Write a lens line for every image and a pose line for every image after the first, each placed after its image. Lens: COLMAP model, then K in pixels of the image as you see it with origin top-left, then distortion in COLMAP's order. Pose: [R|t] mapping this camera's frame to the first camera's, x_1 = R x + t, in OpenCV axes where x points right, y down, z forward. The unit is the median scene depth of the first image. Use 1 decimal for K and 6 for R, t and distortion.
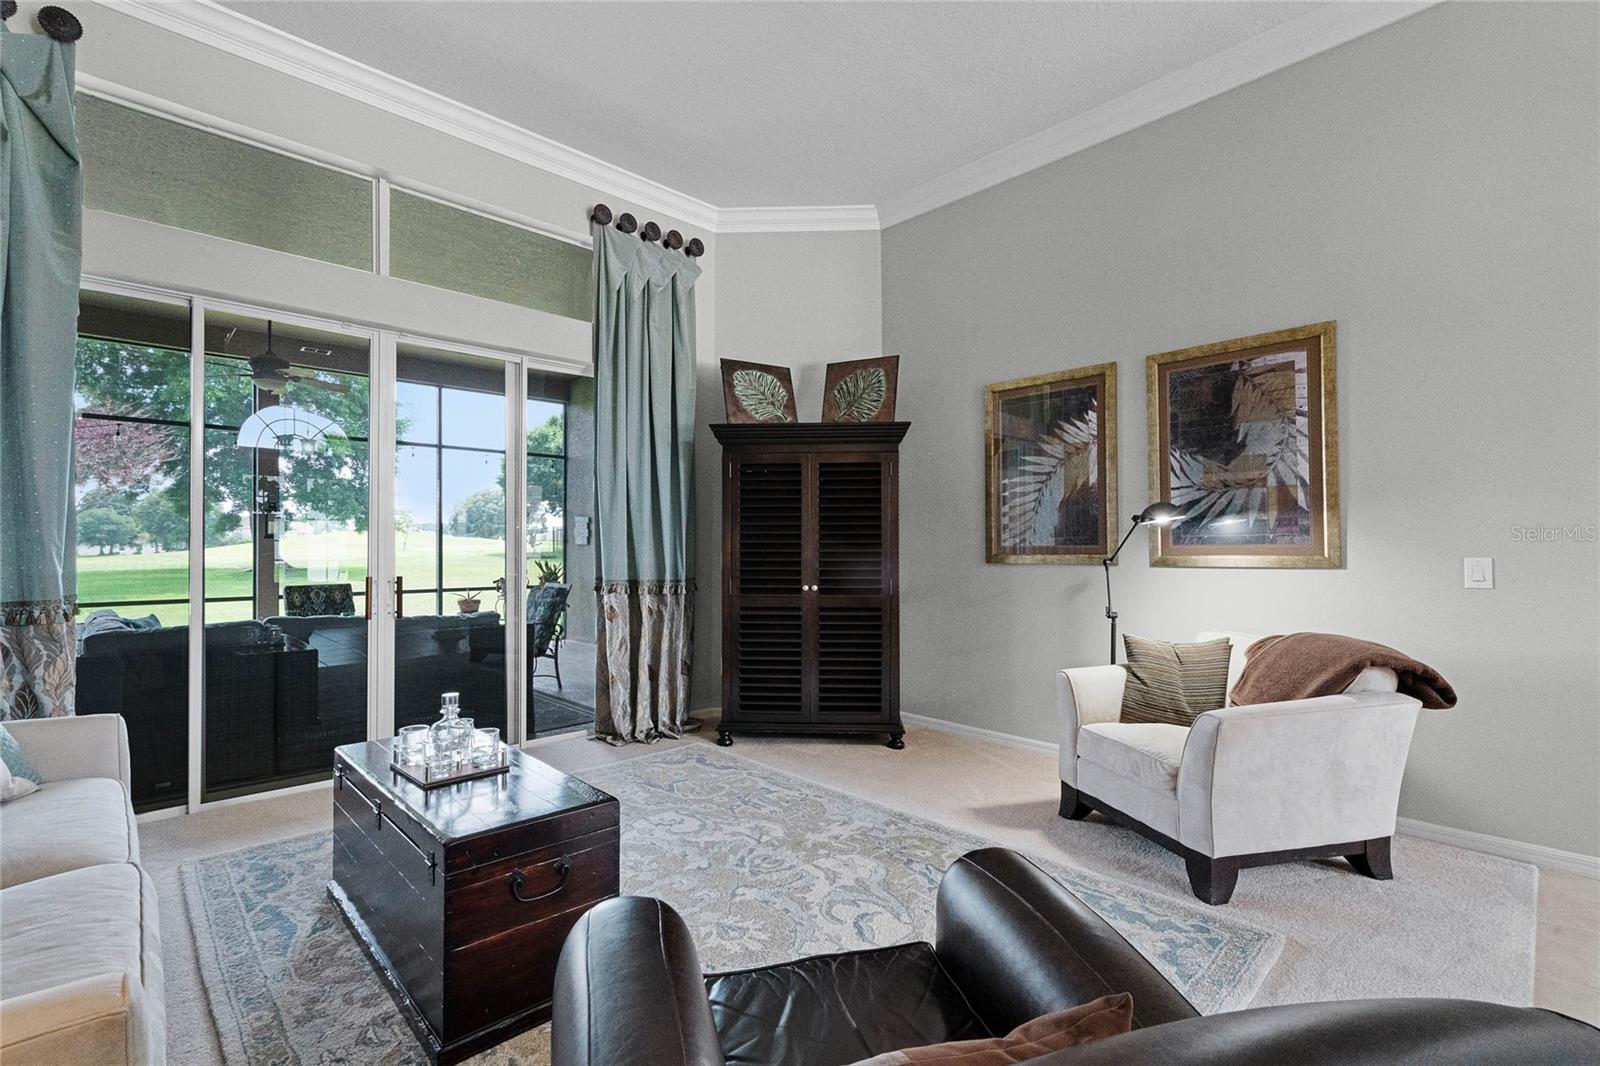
lens RADIAL K [[730.9, 0, 800.5], [0, 730.9, 536.2], [0, 0, 1]] dist [-0.001028, 0.000292]
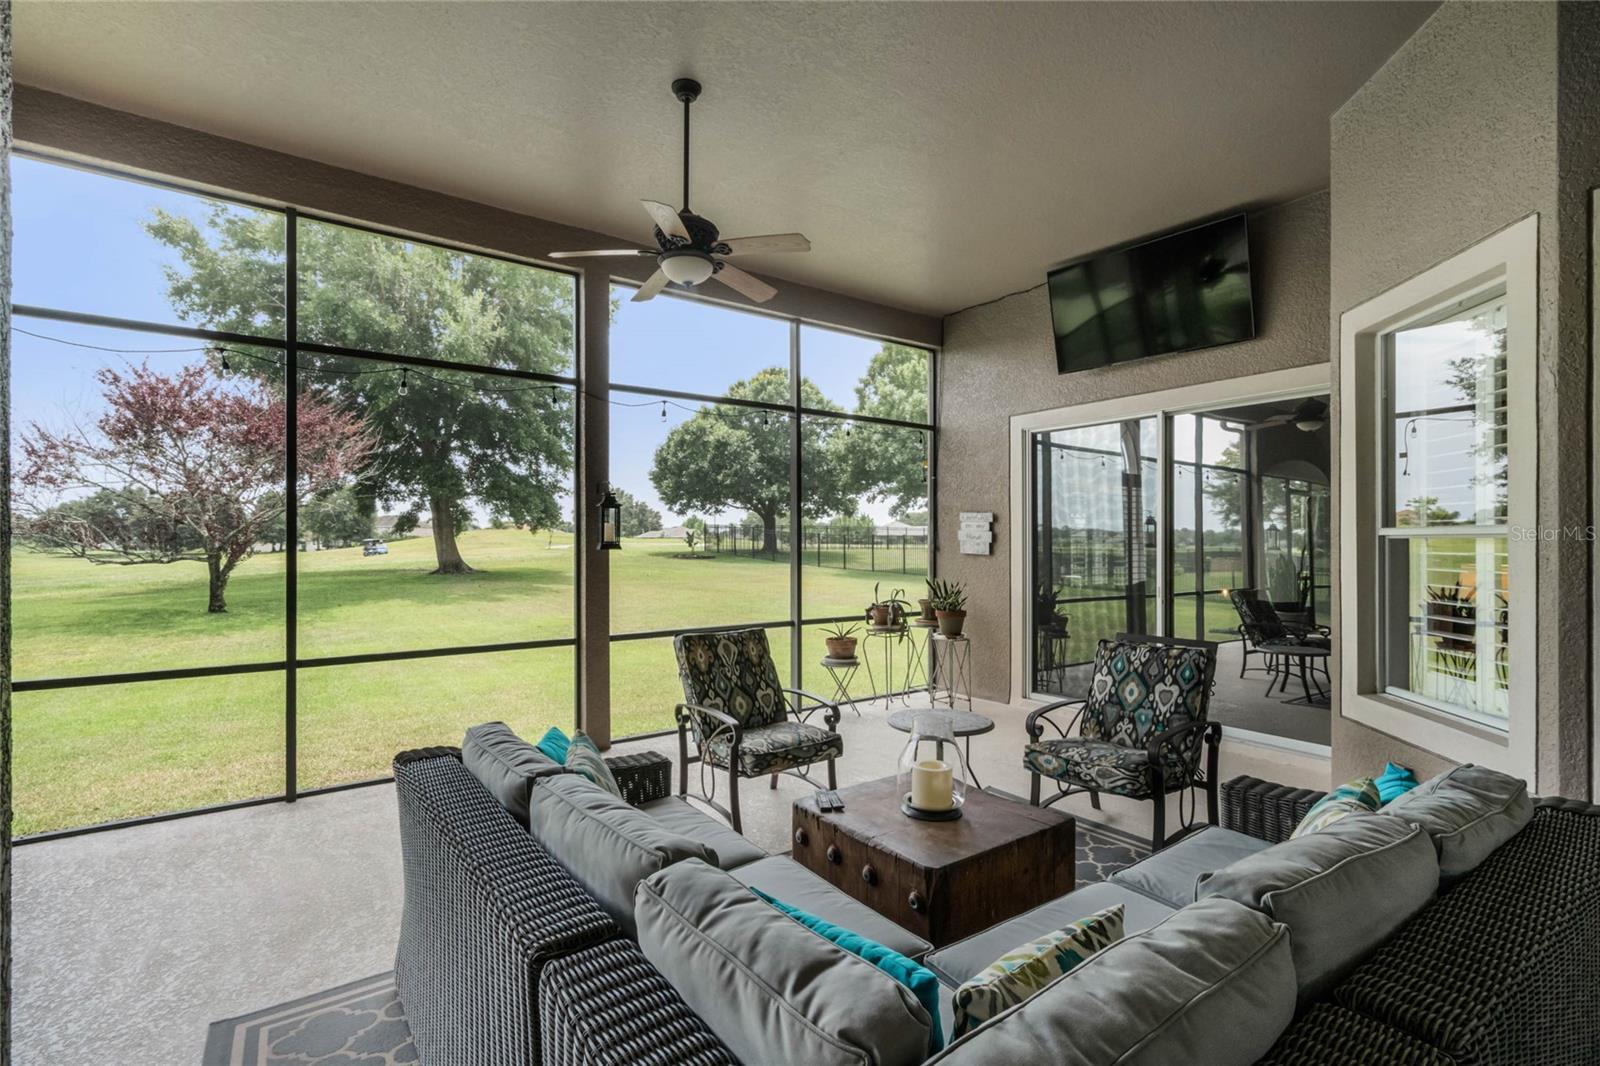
lens RADIAL K [[730.9, 0, 800.5], [0, 730.9, 536.2], [0, 0, 1]] dist [-0.001028, 0.000292]
pose [[0.991167, -0.001604, -0.132607, -0.381858], [0.002269, 0.999986, 0.004861, -0.009303], [0.132597, -0.005119, 0.991157, 0.314137]]
